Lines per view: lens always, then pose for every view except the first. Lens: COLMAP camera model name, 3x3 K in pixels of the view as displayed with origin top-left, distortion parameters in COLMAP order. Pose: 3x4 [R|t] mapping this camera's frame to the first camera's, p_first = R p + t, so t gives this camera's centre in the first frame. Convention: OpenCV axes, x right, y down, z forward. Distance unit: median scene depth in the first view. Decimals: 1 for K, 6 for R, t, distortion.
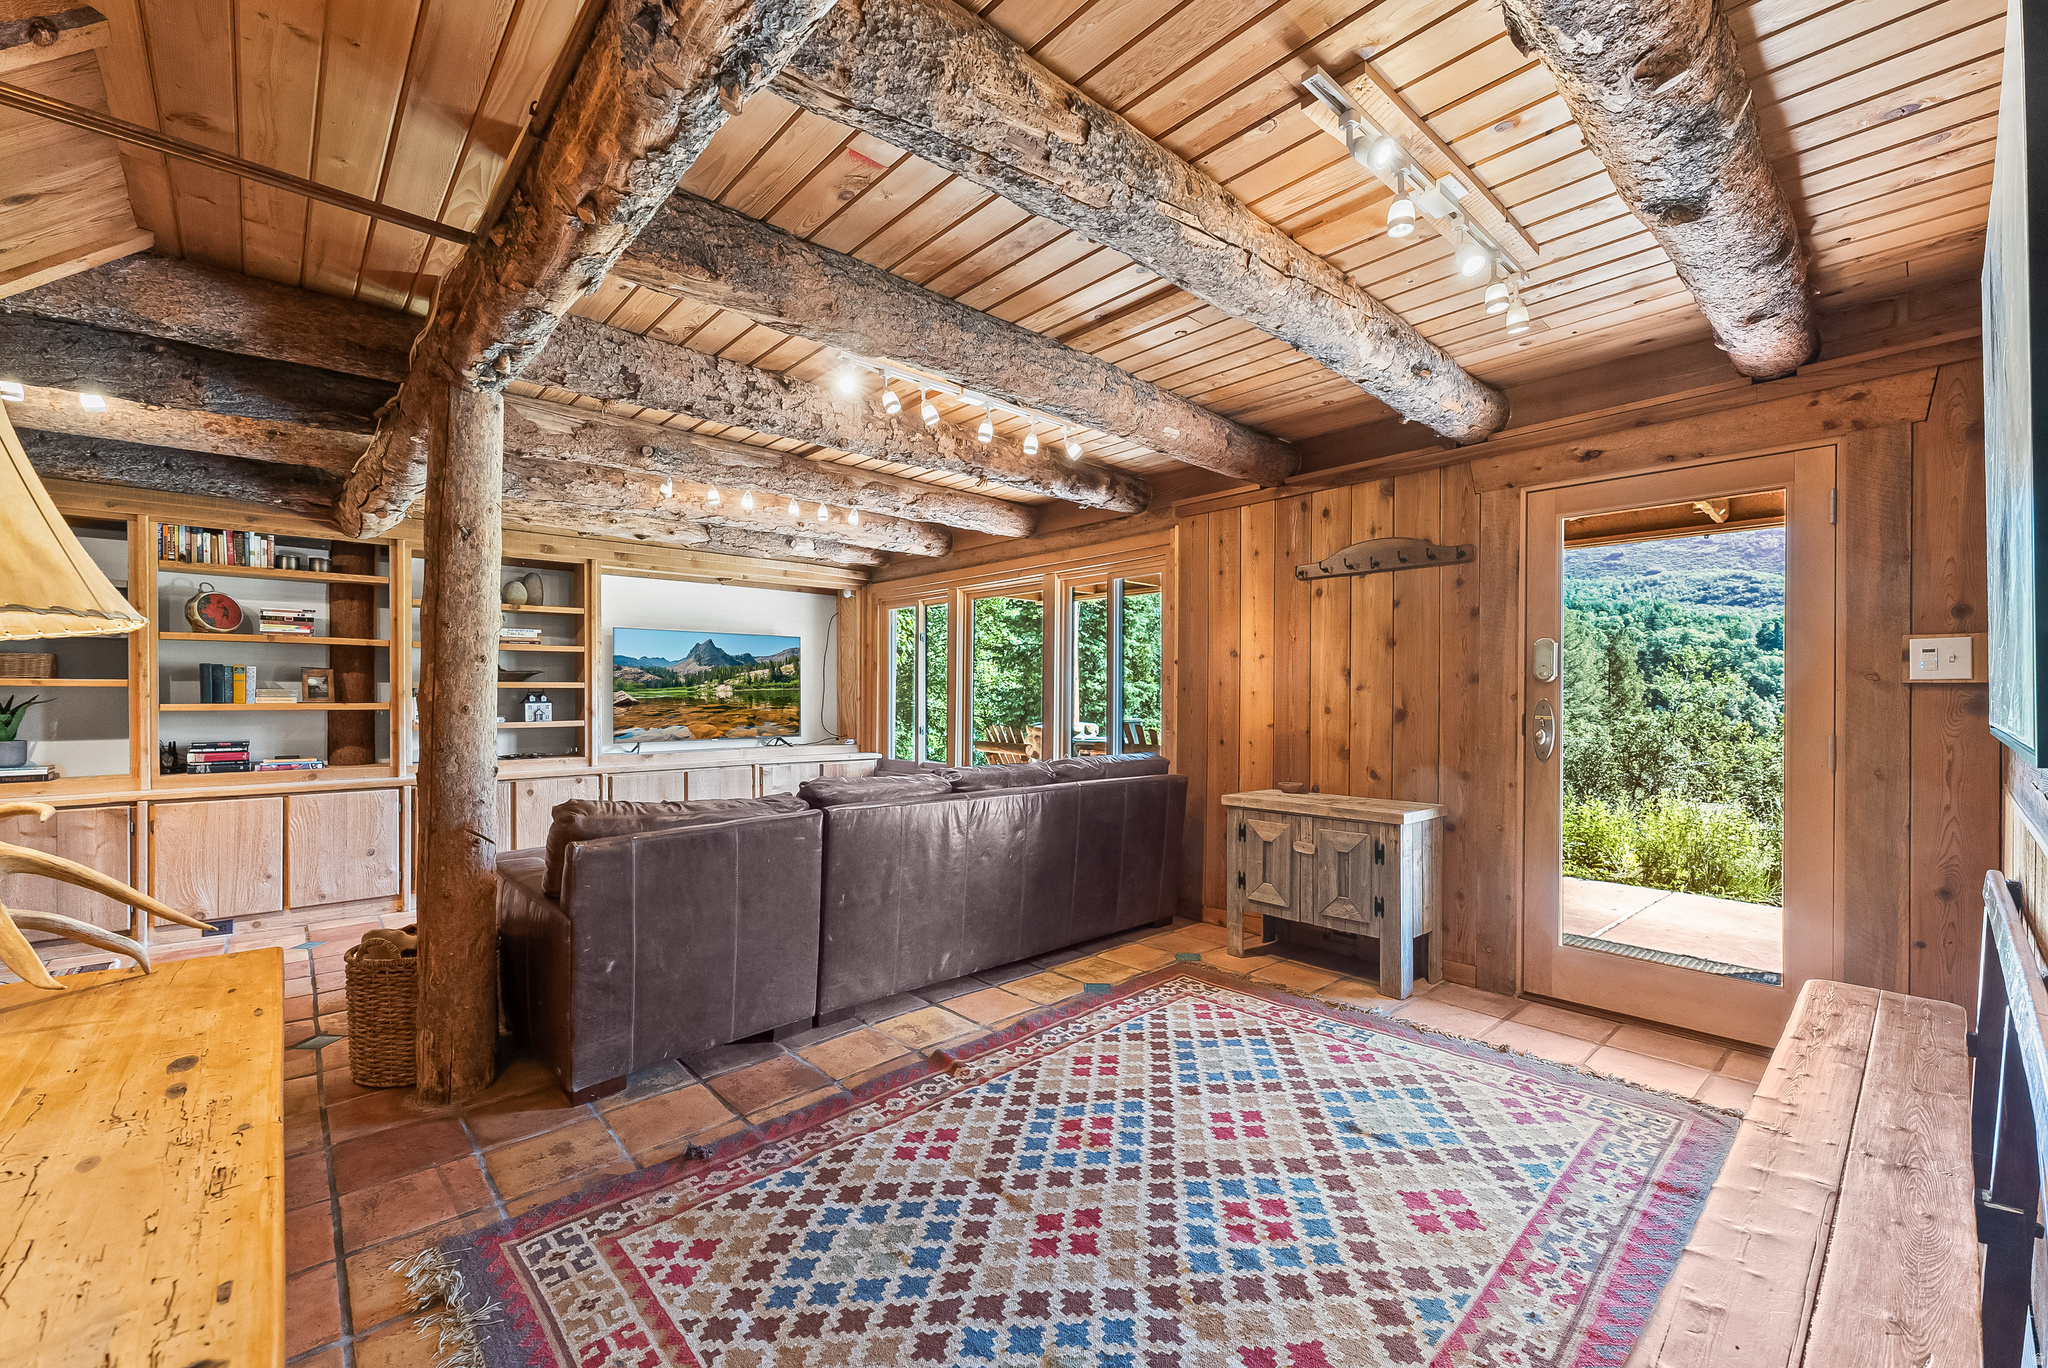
lens RADIAL K [[820.2, 0, 994.5], [0, 820.2, 697.3], [0, 0, 1]] dist [0.004086, -0.000185]
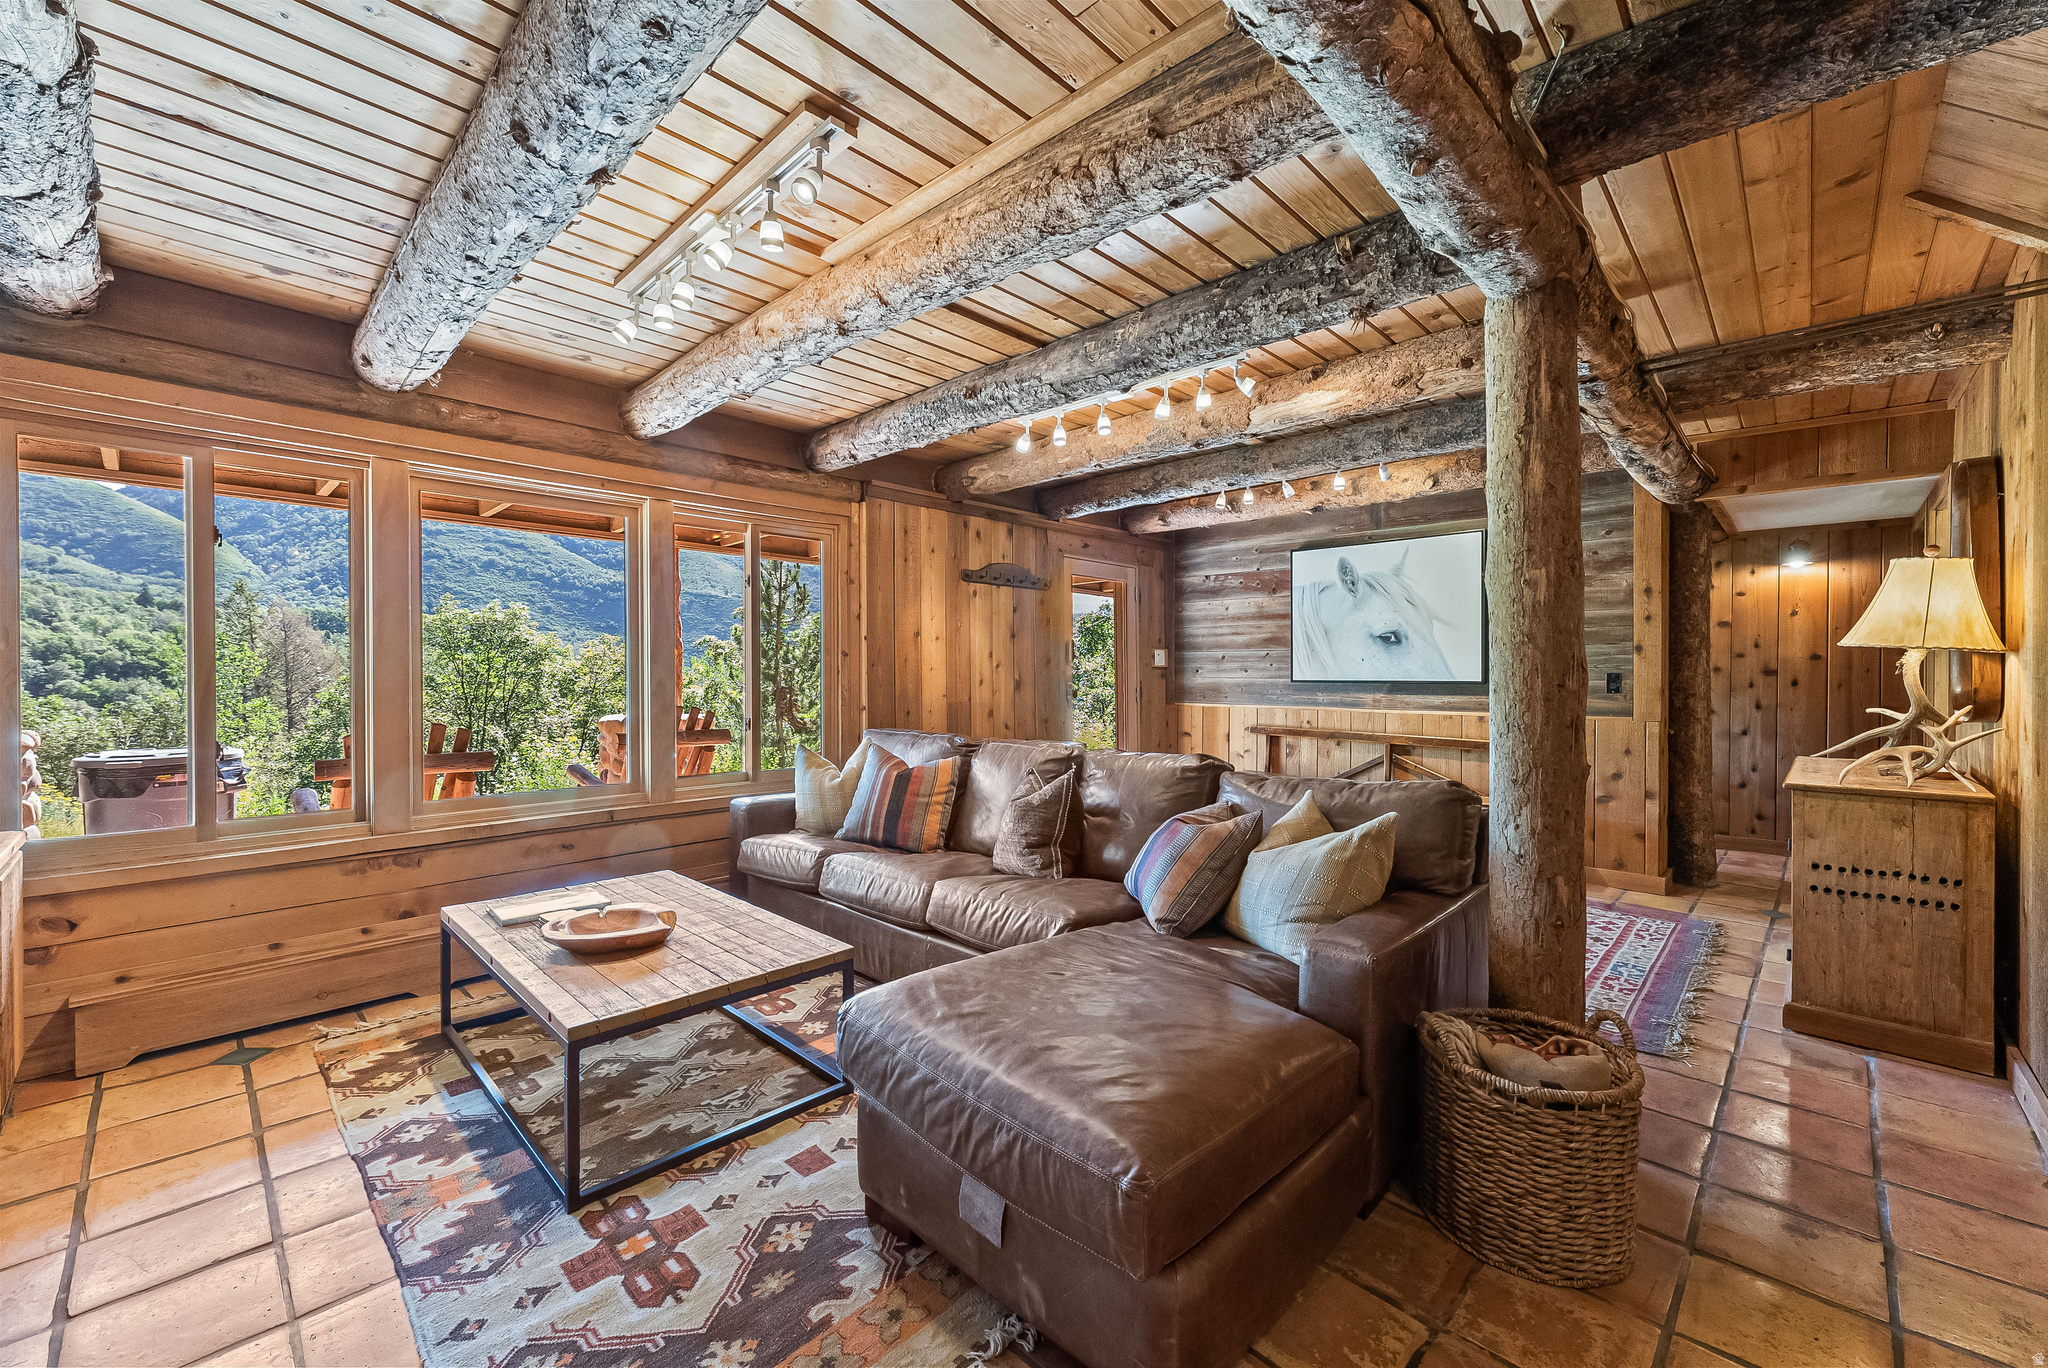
lens RADIAL K [[820.2, 0, 1031.7], [0, 820.2, 679.7], [0, 0, 1]] dist [0.004086, -0.000185]
pose [[-0.089508, -0.008627, 0.995949, -0.757587], [0.001647, 0.999960, 0.008810, -0.000211], [-0.995985, 0.002429, -0.089491, 0.839683]]
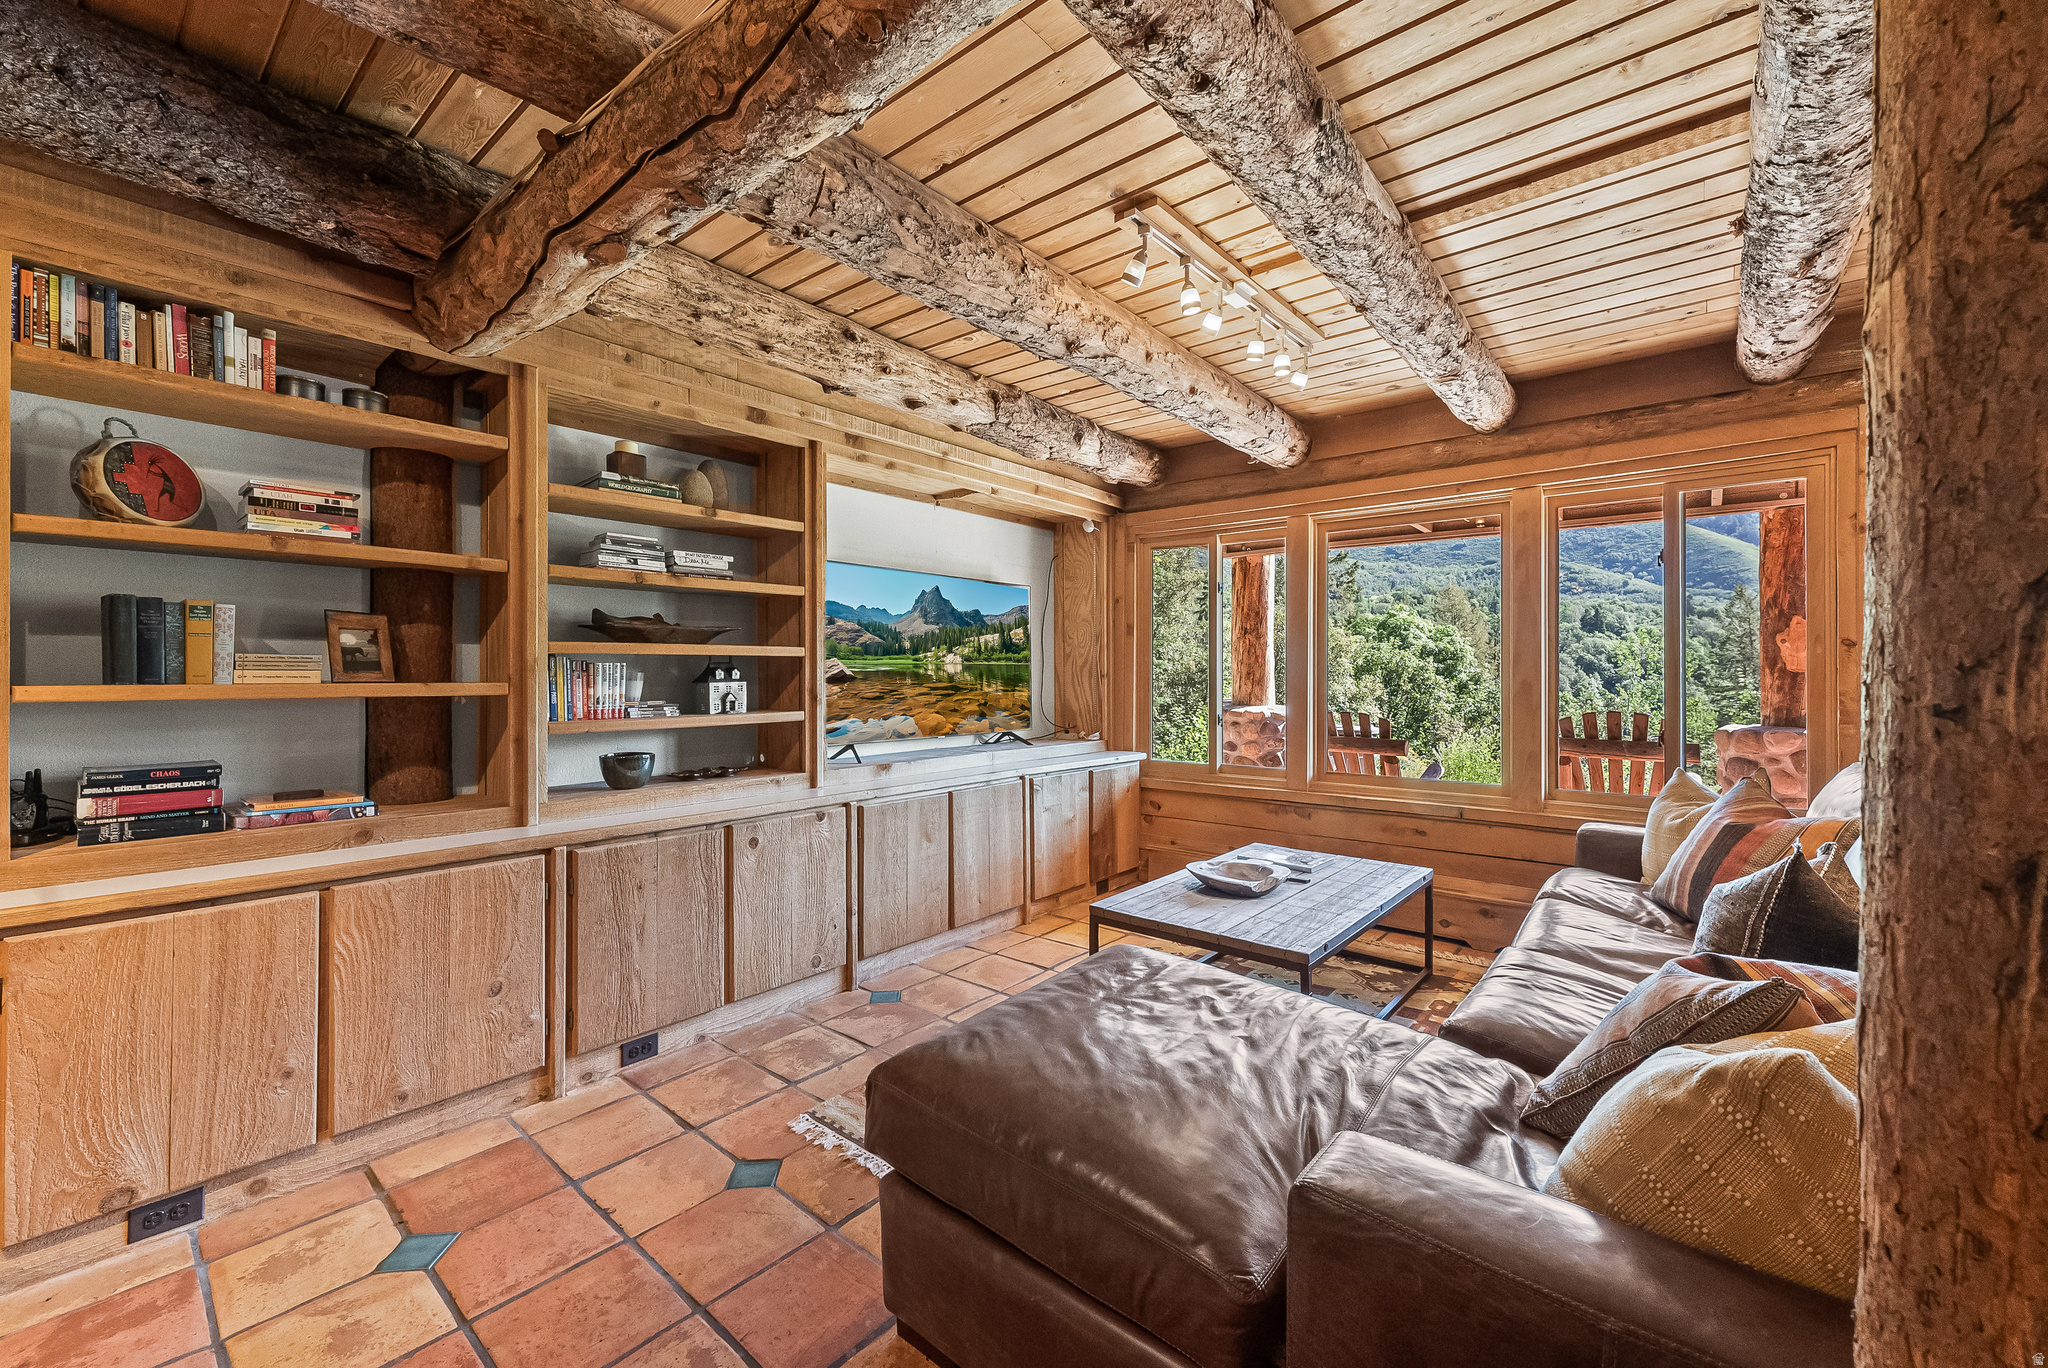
lens RADIAL K [[820.2, 0, 1009.5], [0, 820.2, 667.9], [0, 0, 1]] dist [0.004086, -0.000185]
pose [[0.989488, 0.001654, 0.144607, -0.489955], [-0.000458, 0.999965, -0.008304, 0.002105], [-0.144615, 0.008151, 0.989454, 0.437950]]
